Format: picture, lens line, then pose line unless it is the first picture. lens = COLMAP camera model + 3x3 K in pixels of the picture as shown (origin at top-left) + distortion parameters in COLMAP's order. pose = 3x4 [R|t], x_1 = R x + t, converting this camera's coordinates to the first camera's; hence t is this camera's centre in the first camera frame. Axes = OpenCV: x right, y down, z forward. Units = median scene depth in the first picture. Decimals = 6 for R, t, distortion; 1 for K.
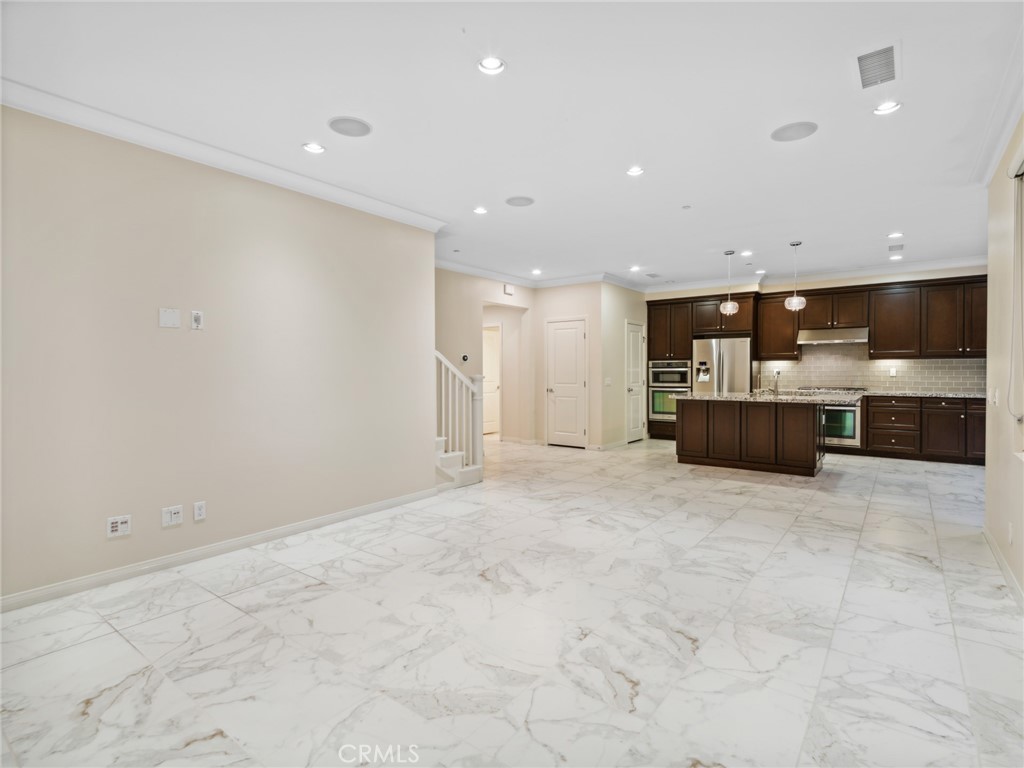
lens RADIAL K [[512.2, 0, 517.1], [0, 512.2, 375.1], [0, 0, 1]] dist [0.001703, -0.001783]
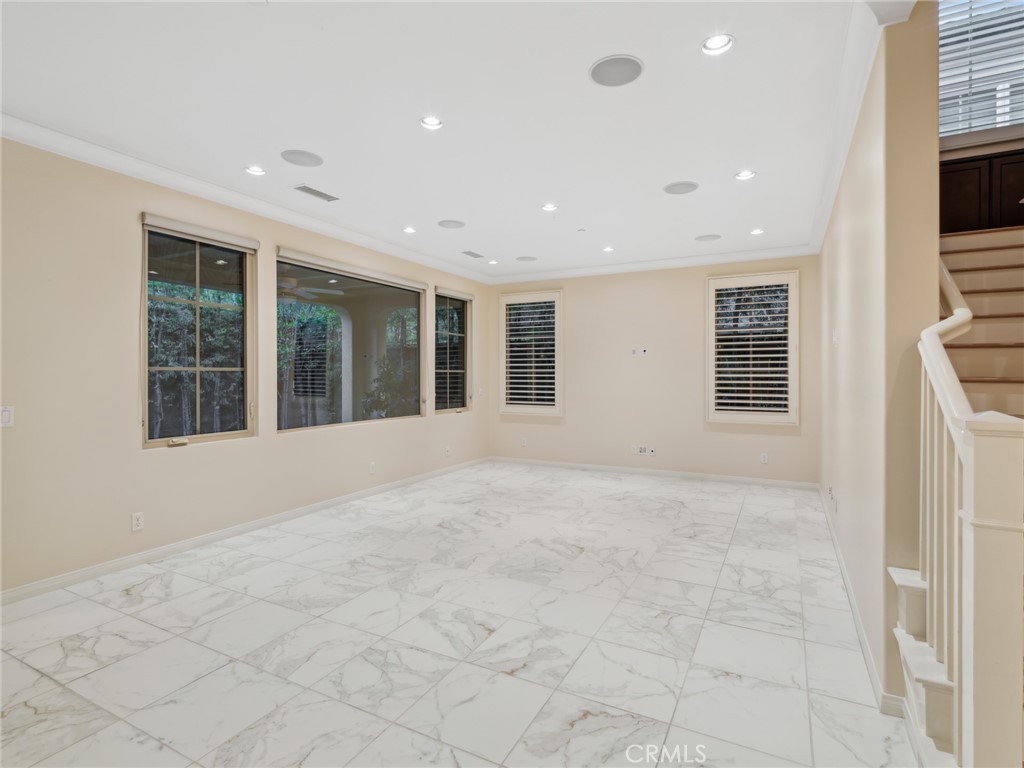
lens RADIAL K [[513.0, 0, 516.6], [0, 513.0, 386.0], [0, 0, 1]] dist [0.002837, -0.001575]
pose [[-0.985627, 0.006515, -0.168808, 0.209332], [0.001064, 0.999476, 0.032360, -0.026540], [0.168930, 0.031715, -0.985118, 1.577078]]
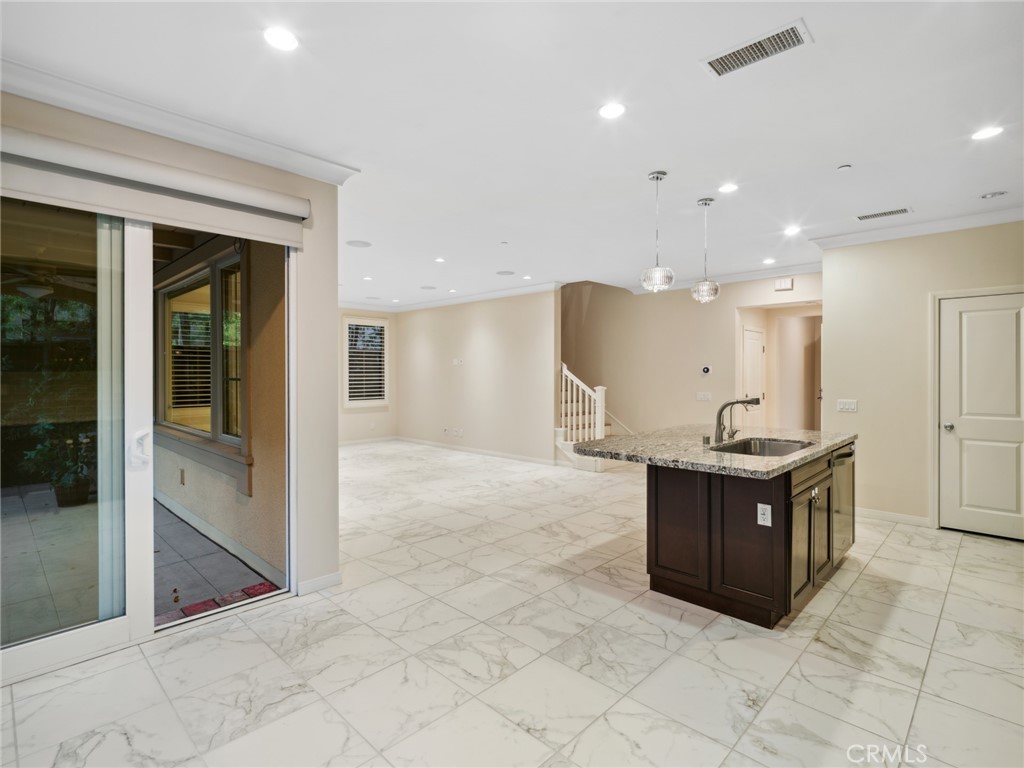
lens RADIAL K [[512.2, 0, 517.1], [0, 512.2, 375.1], [0, 0, 1]] dist [0.001703, -0.001783]
pose [[-0.117141, 0.007771, -0.993085, 1.577318], [-0.007536, 0.999934, 0.008714, -0.049139], [0.993087, 0.008505, -0.117075, 1.267494]]
